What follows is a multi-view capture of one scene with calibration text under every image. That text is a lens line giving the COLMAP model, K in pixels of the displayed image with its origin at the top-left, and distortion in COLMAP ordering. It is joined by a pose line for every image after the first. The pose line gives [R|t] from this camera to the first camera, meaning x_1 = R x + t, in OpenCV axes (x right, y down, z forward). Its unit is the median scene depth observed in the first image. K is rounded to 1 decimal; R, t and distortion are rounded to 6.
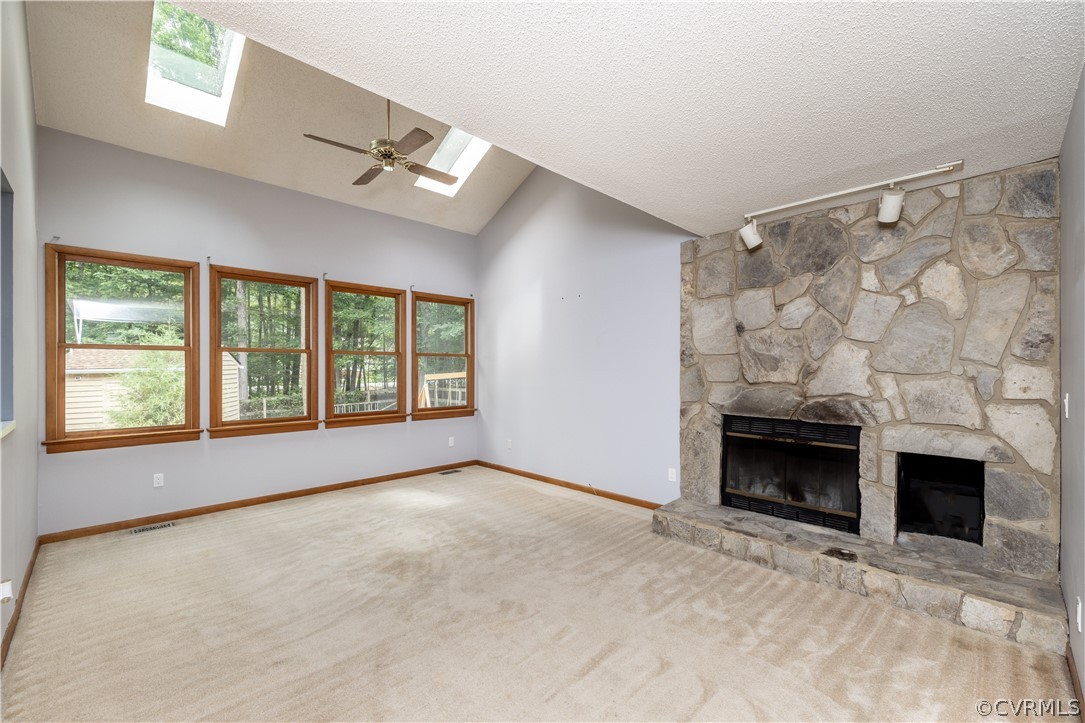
lens RADIAL K [[457.9, 0, 543.8], [0, 457.9, 362.5], [0, 0, 1]] dist [0.000080, 0.000131]
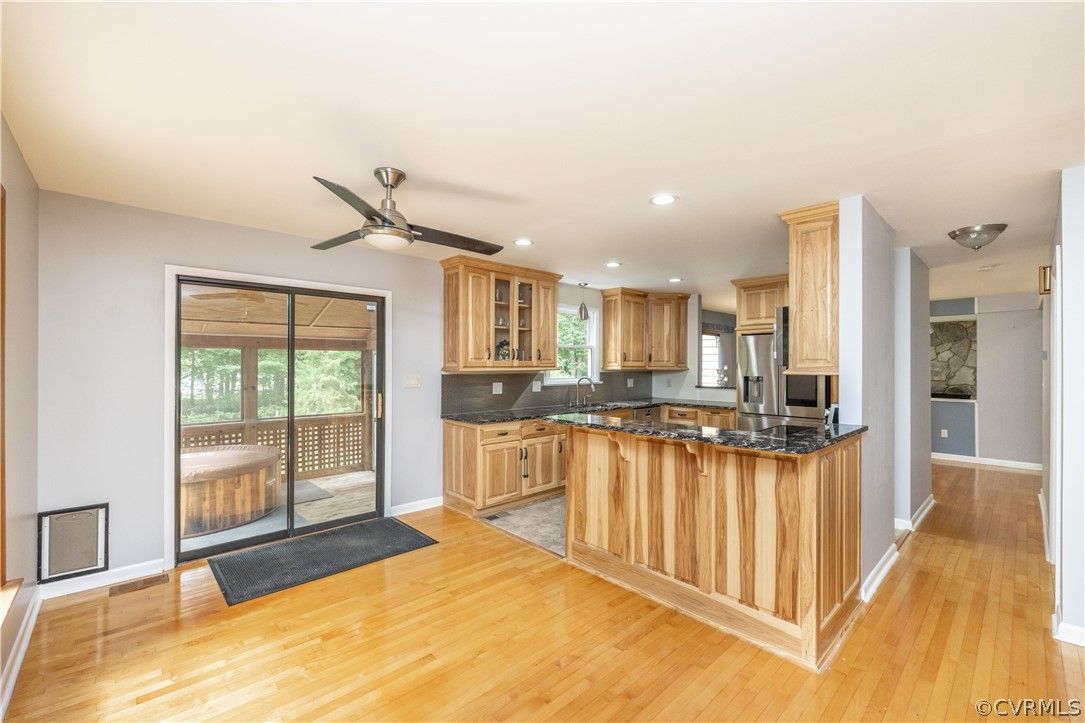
lens RADIAL K [[457.9, 0, 542.0], [0, 457.9, 363.6], [0, 0, 1]] dist [0.000080, 0.000131]
pose [[0.999553, 0.002795, -0.029781, -1.811721], [-0.002691, 0.999990, 0.003545, -0.062362], [0.029791, -0.003463, 0.999550, -1.865687]]
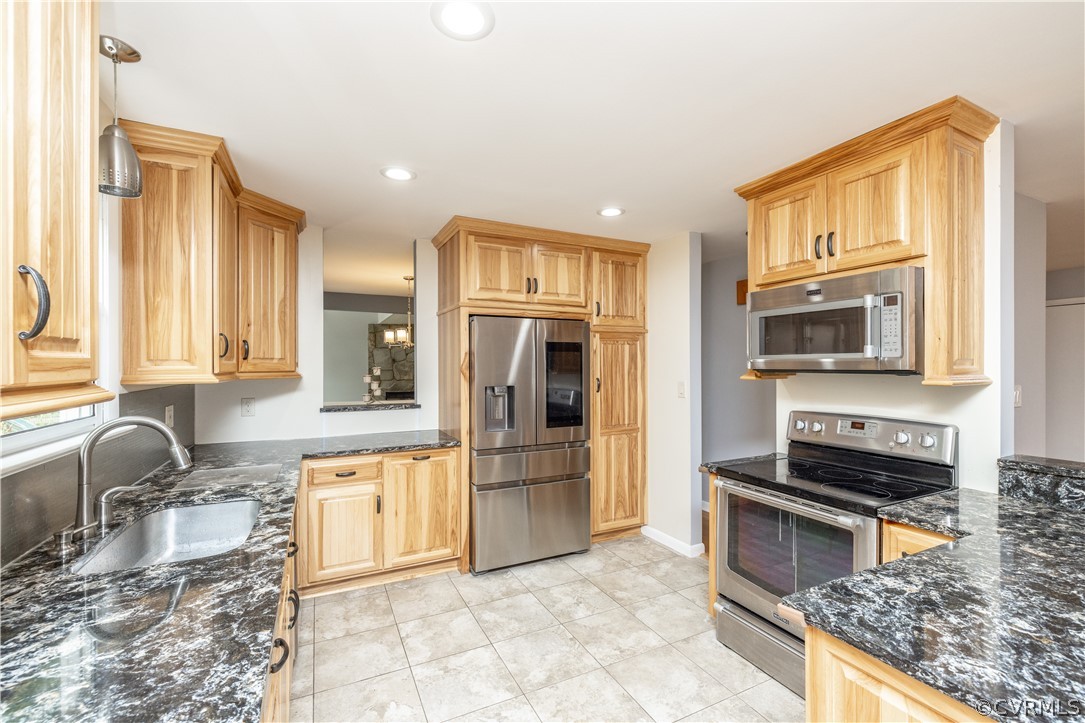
lens RADIAL K [[457.9, 0, 538.7], [0, 457.9, 369.7], [0, 0, 1]] dist [0.000080, 0.000131]
pose [[0.325483, -0.010457, 0.945490, -1.980045], [-0.005201, 0.999904, 0.012849, -0.060815], [-0.945534, -0.009100, 0.325397, -0.759487]]
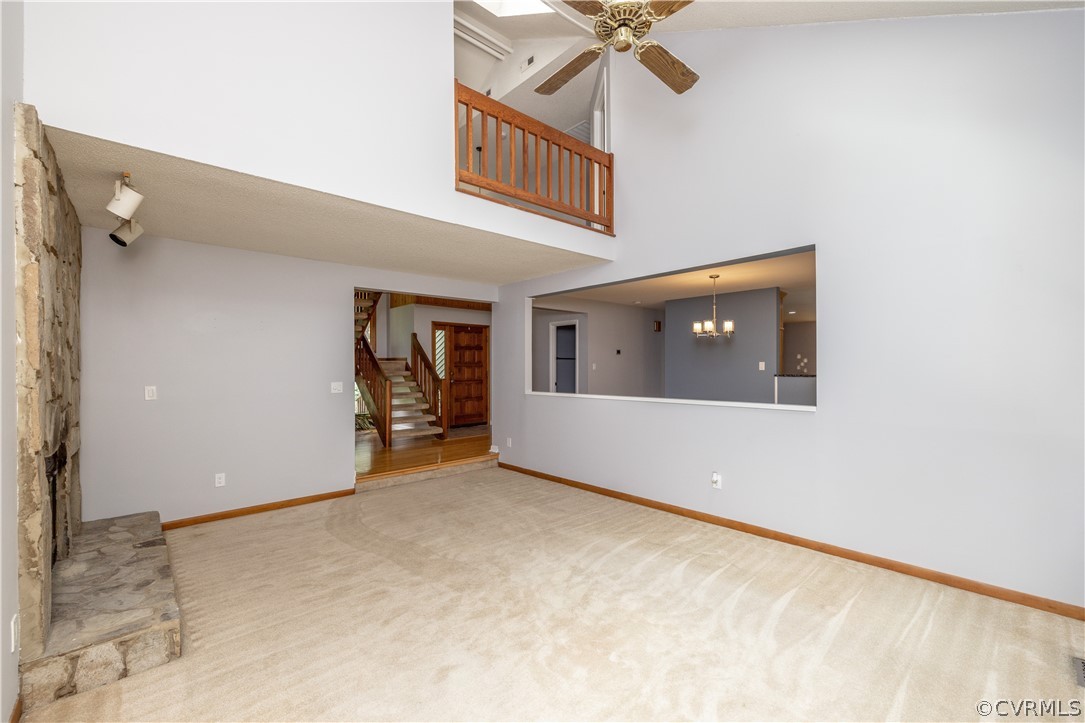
lens RADIAL K [[457.9, 0, 543.2], [0, 457.9, 362.0], [0, 0, 1]] dist [0.000080, 0.000131]
pose [[-0.999233, 0.005169, 0.038817, -0.263694], [0.004624, 0.999890, -0.014115, 0.005034], [-0.038886, -0.013925, -0.999147, 1.655275]]
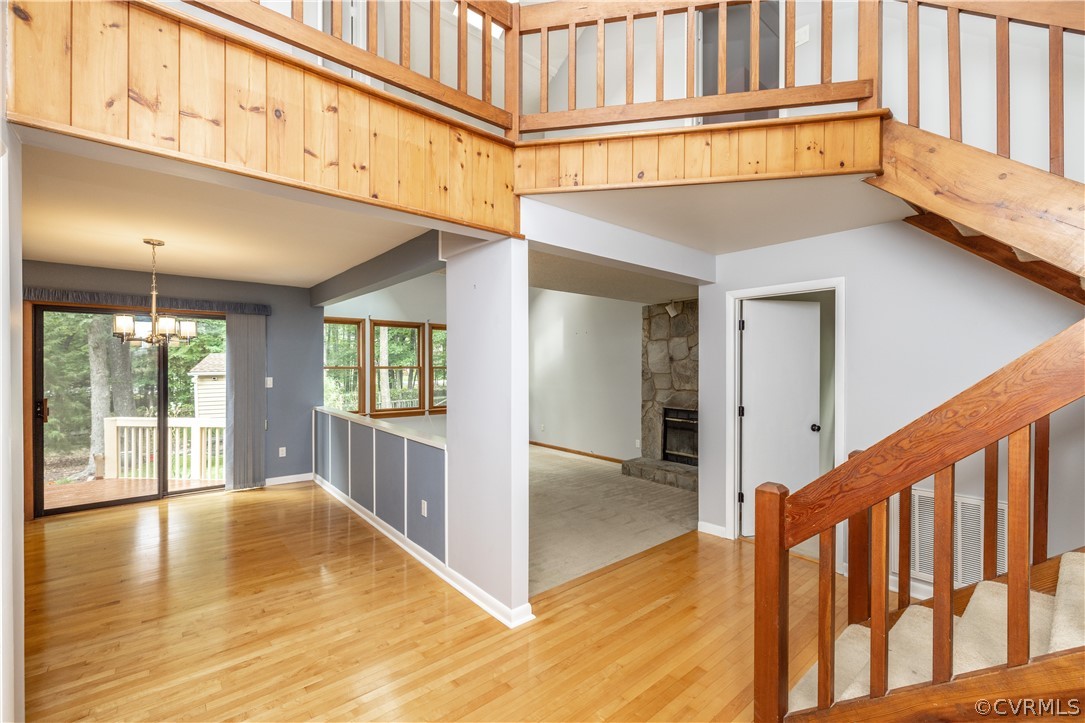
lens RADIAL K [[457.9, 0, 543.5], [0, 457.9, 364.4], [0, 0, 1]] dist [0.000080, 0.000131]
pose [[0.996543, 0.001384, -0.083064, 0.087305], [-0.000460, 0.999938, 0.011151, -0.075910], [0.083074, -0.011075, 0.996482, -0.828555]]
